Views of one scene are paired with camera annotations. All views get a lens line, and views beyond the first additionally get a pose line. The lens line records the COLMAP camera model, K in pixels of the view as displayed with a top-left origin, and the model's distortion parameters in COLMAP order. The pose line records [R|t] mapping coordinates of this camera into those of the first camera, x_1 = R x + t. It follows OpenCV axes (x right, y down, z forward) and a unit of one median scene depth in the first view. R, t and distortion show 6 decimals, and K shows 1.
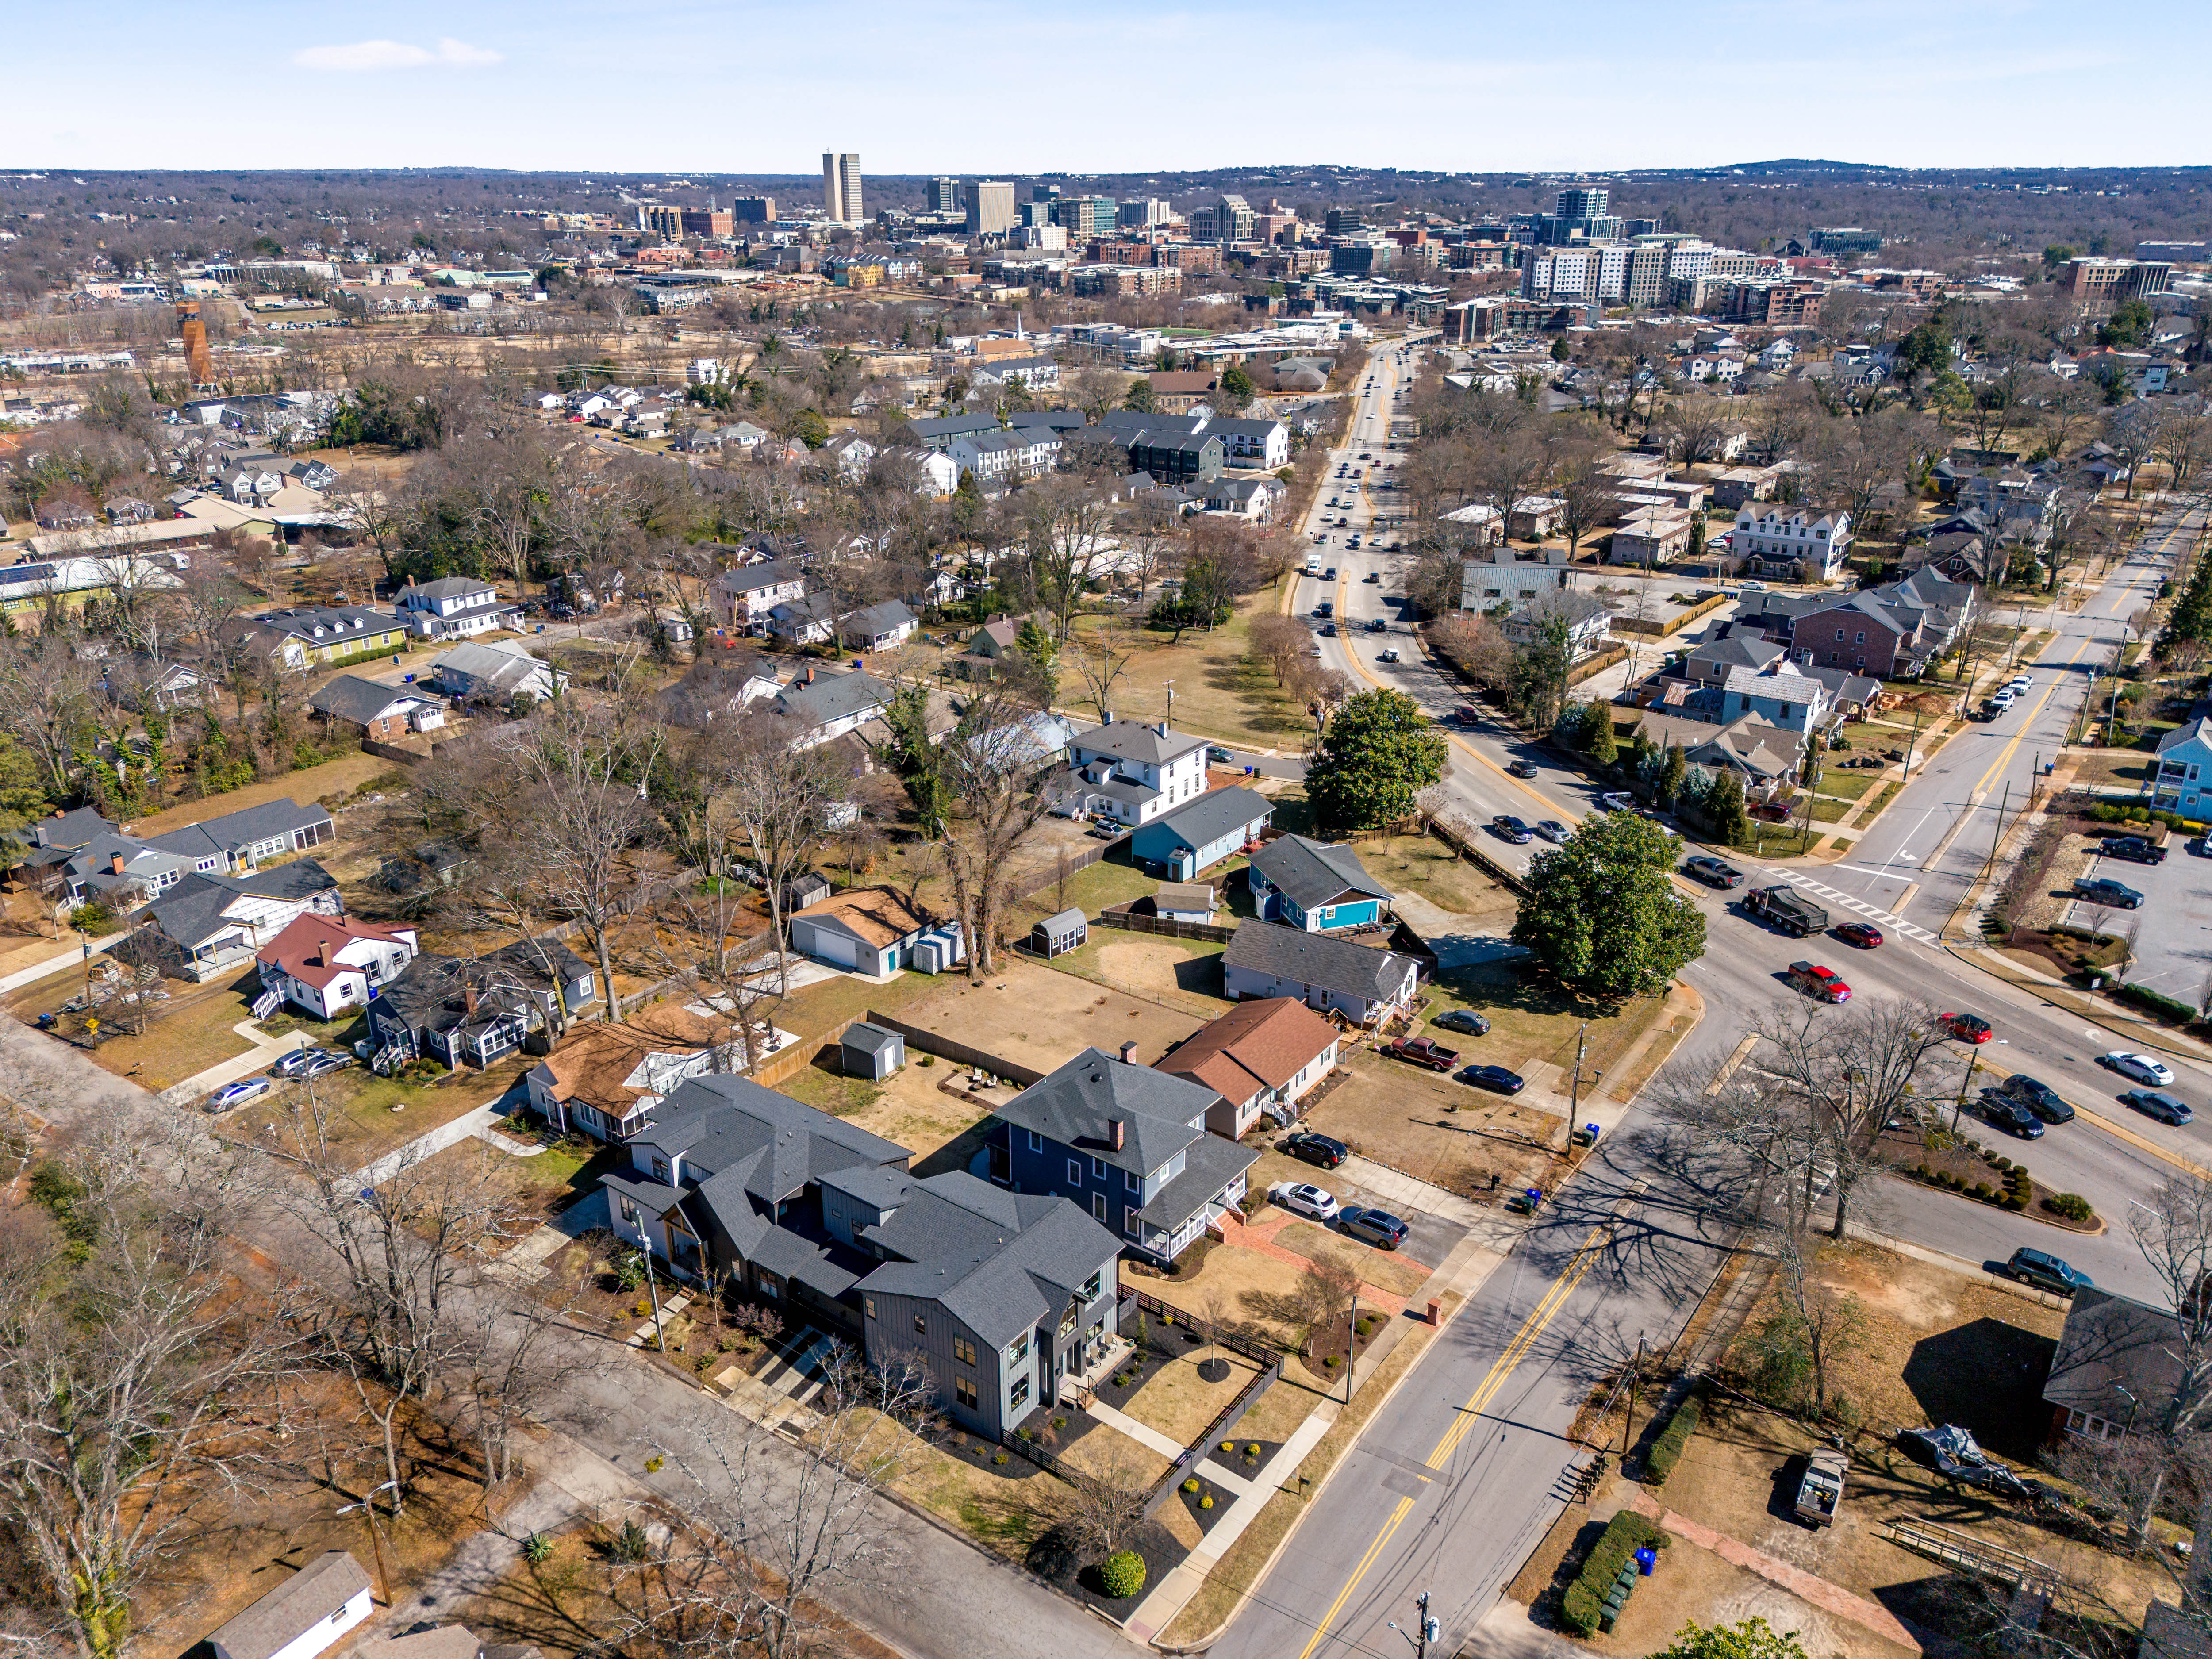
lens RADIAL K [[1646.9, 0, 1099.4], [0, 1646.9, 839.3], [0, 0, 1]] dist [0.068275, -0.057334]
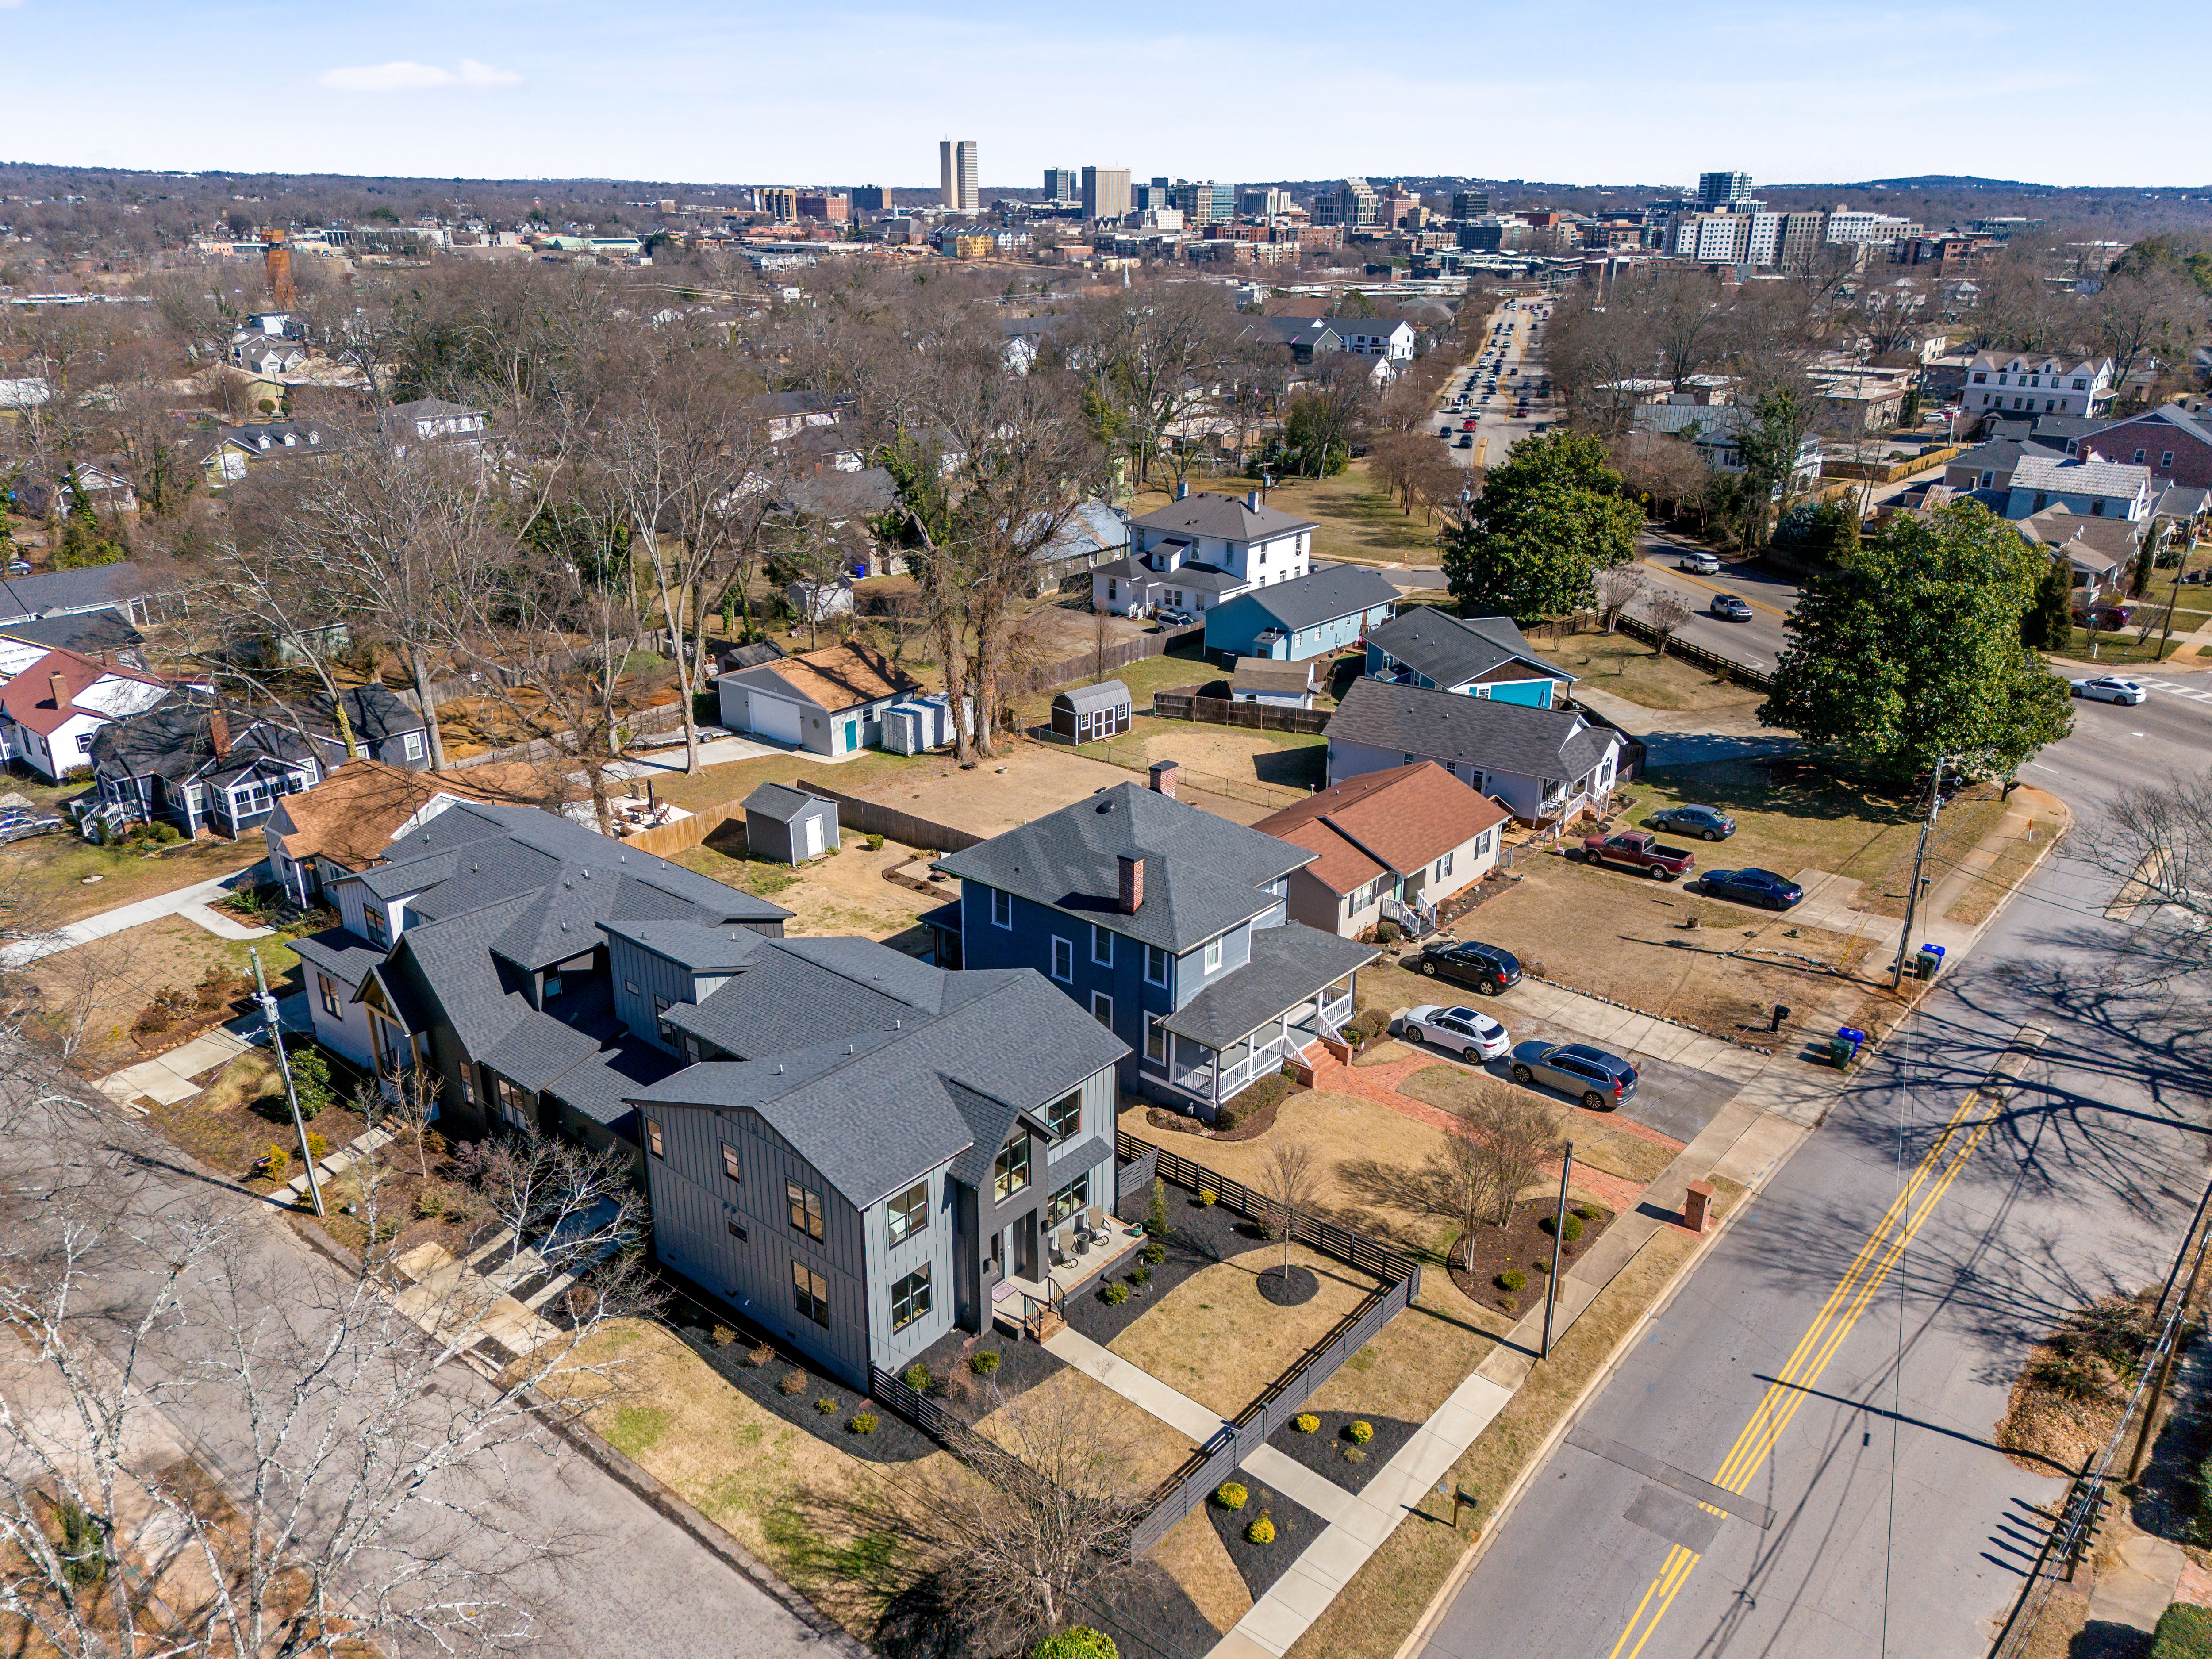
lens RADIAL K [[1646.9, 0, 1099.4], [0, 1646.9, 839.3], [0, 0, 1]] dist [0.068275, -0.057334]
pose [[0.997642, 0.032069, -0.060682, 0.029207], [-0.032629, 0.999433, -0.008263, 0.147162], [0.060383, 0.010224, 0.998123, 0.370844]]
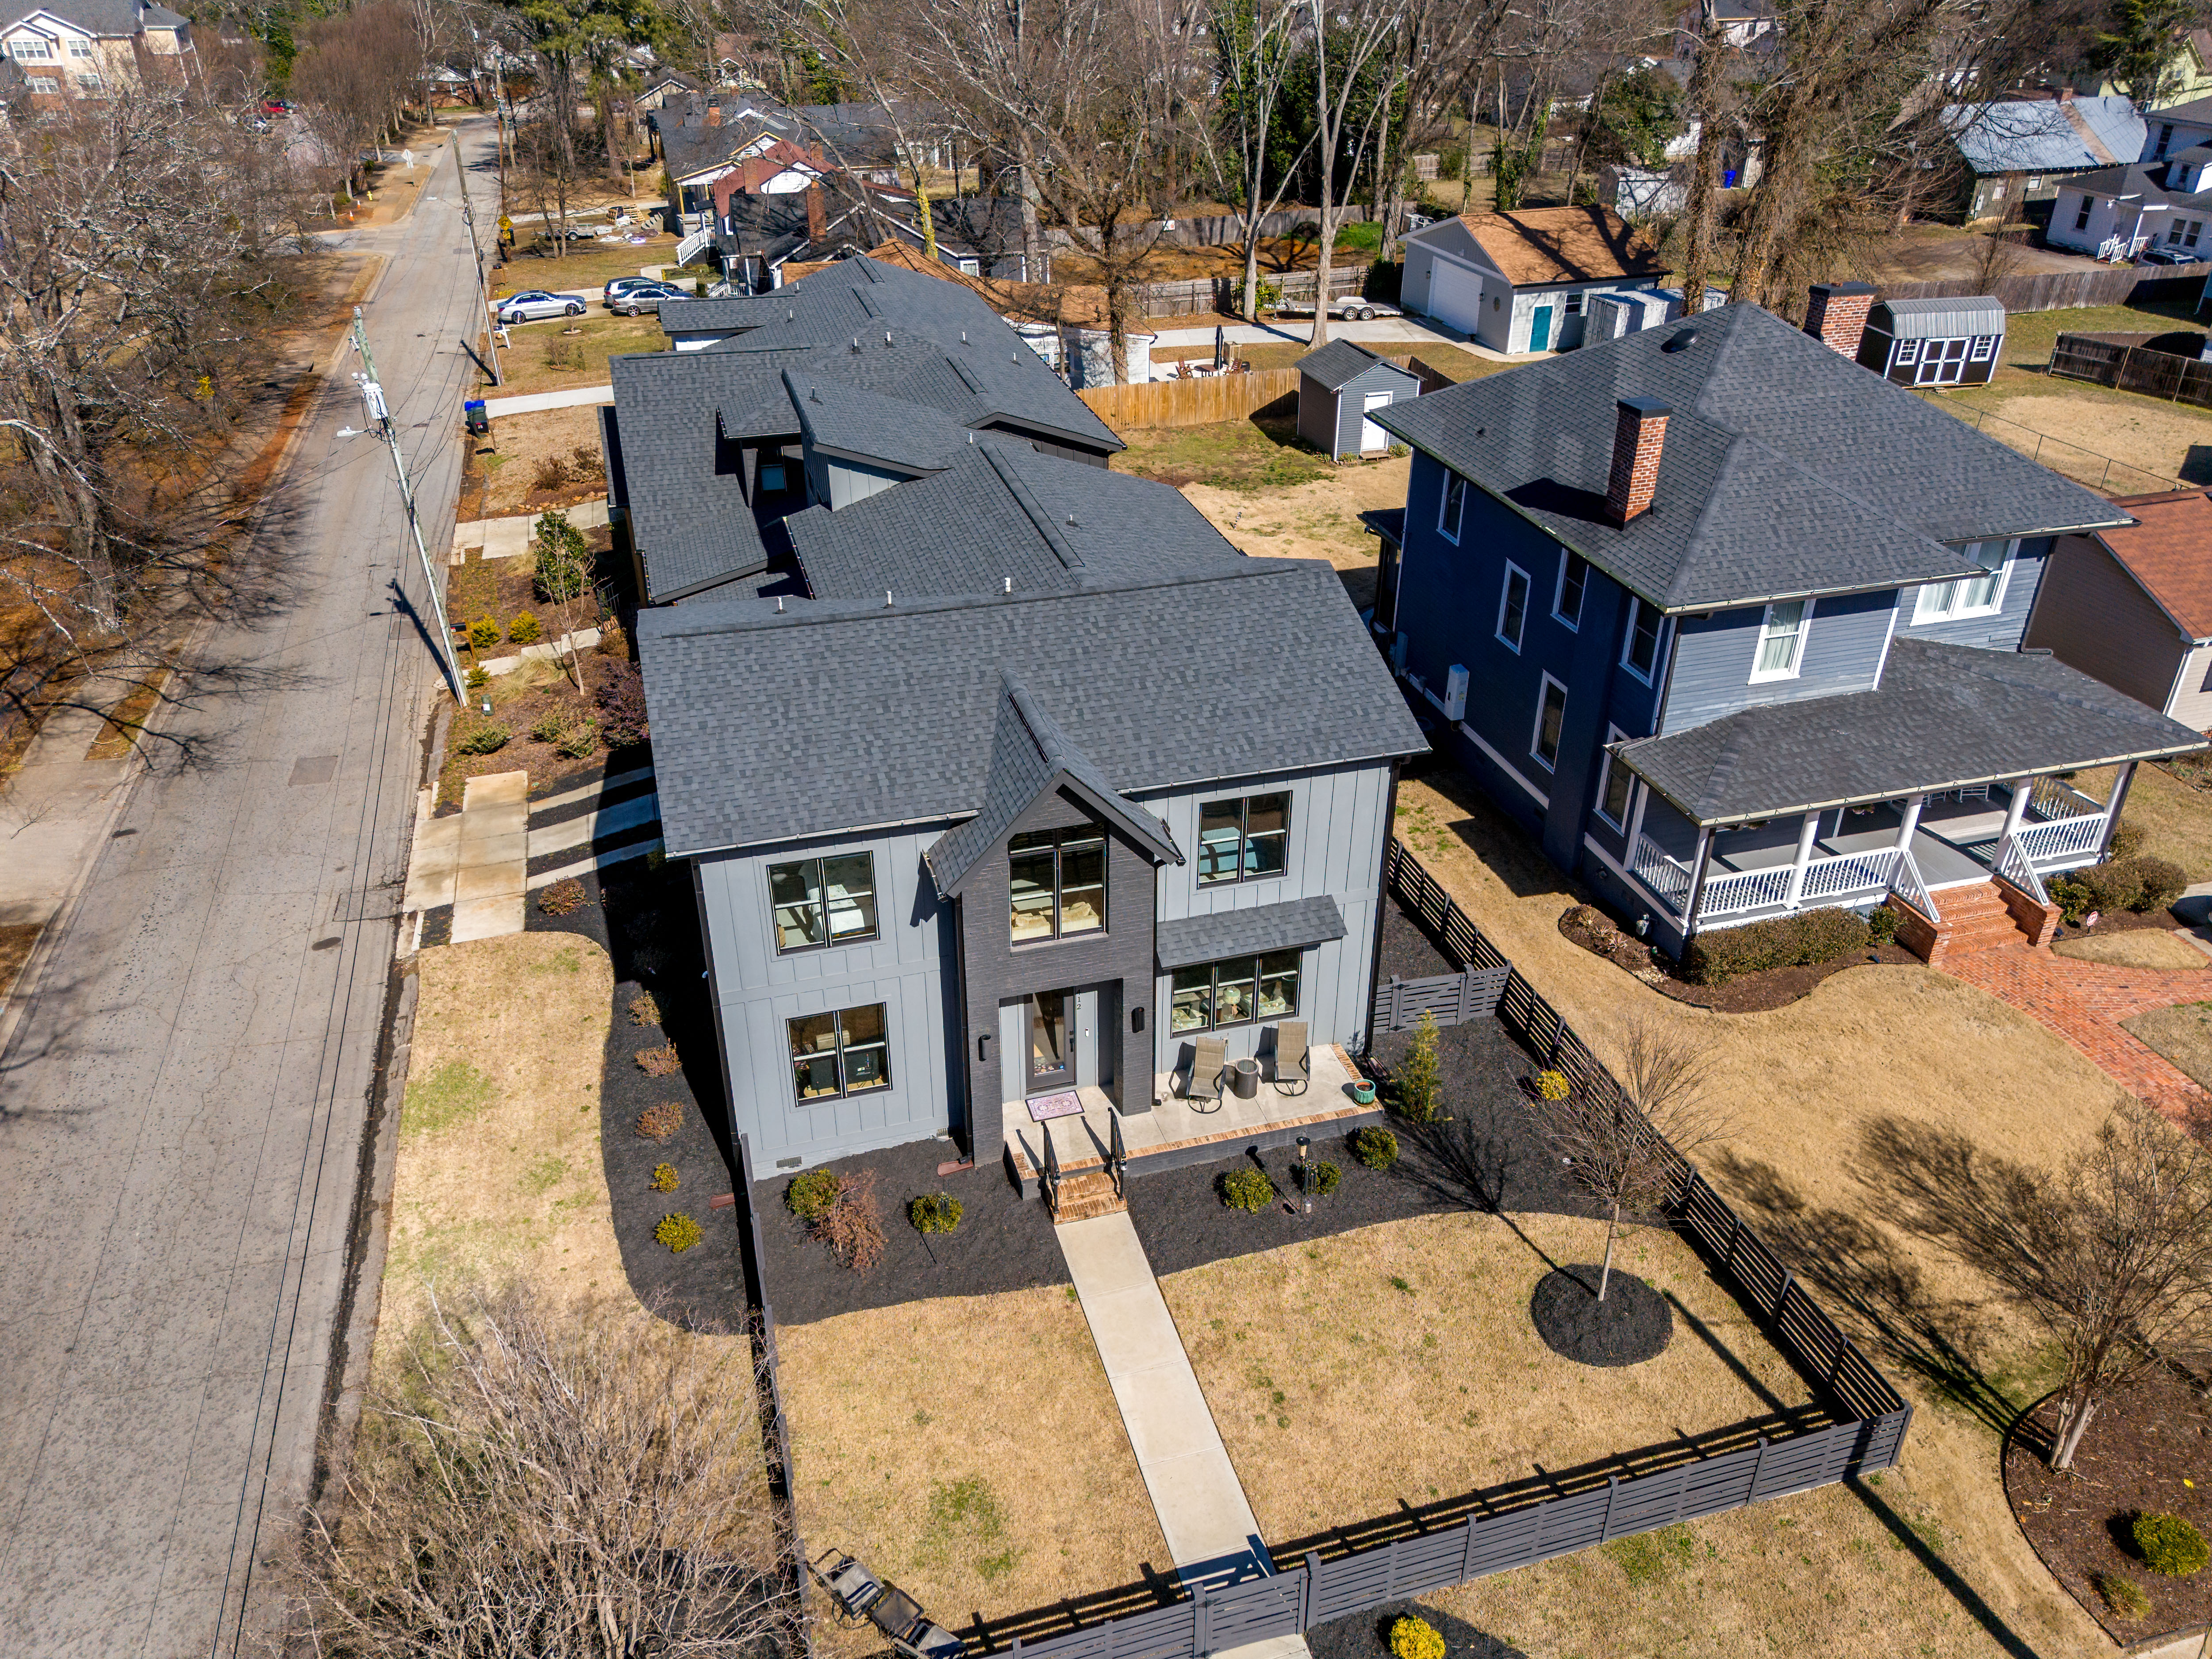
lens RADIAL K [[1646.9, 0, 1099.4], [0, 1646.9, 839.3], [0, 0, 1]] dist [0.068275, -0.057334]
pose [[0.793918, 0.310206, -0.522941, 0.095251], [-0.229958, 0.949371, 0.214045, 0.174893], [0.562863, -0.049680, 0.825056, 0.610971]]
